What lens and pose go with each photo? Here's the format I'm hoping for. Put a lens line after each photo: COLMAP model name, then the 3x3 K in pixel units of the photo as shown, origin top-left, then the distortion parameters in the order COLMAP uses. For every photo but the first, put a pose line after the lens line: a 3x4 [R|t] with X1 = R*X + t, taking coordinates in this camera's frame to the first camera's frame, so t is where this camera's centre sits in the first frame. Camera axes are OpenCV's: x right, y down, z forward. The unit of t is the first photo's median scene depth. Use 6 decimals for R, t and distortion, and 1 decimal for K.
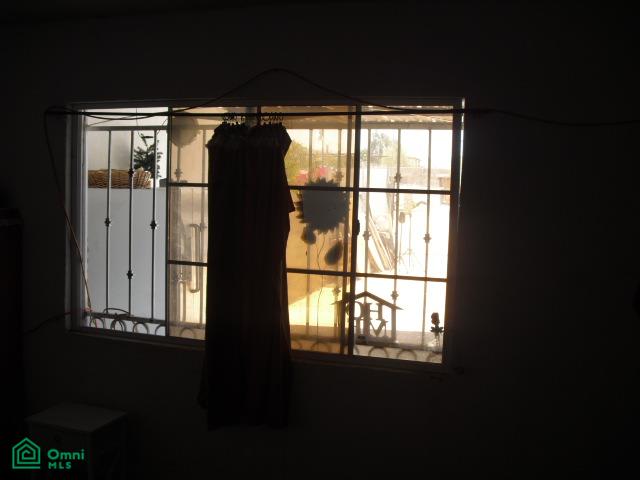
lens RADIAL K [[668.7, 0, 318.0], [0, 668.7, 242.3], [0, 0, 1]] dist [-0.214406, 0.238603]
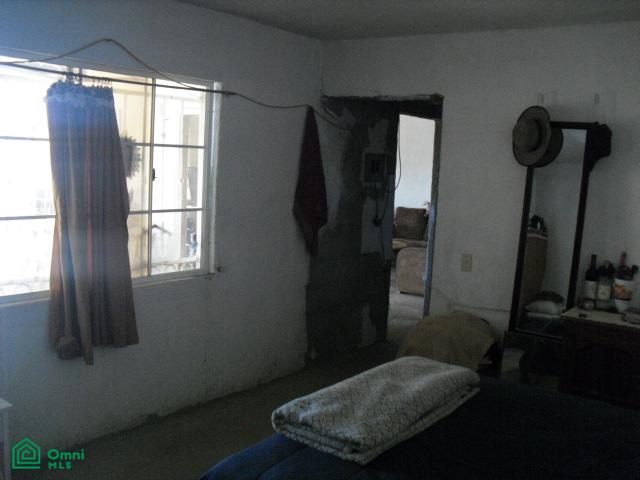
lens RADIAL K [[668.7, 0, 318.0], [0, 668.7, 242.3], [0, 0, 1]] dist [-0.214406, 0.238603]
pose [[0.302971, -0.139185, 0.942781, -1.055548], [0.028989, 0.990166, 0.136864, -0.057759], [-0.952559, -0.014136, 0.304027, 0.313845]]
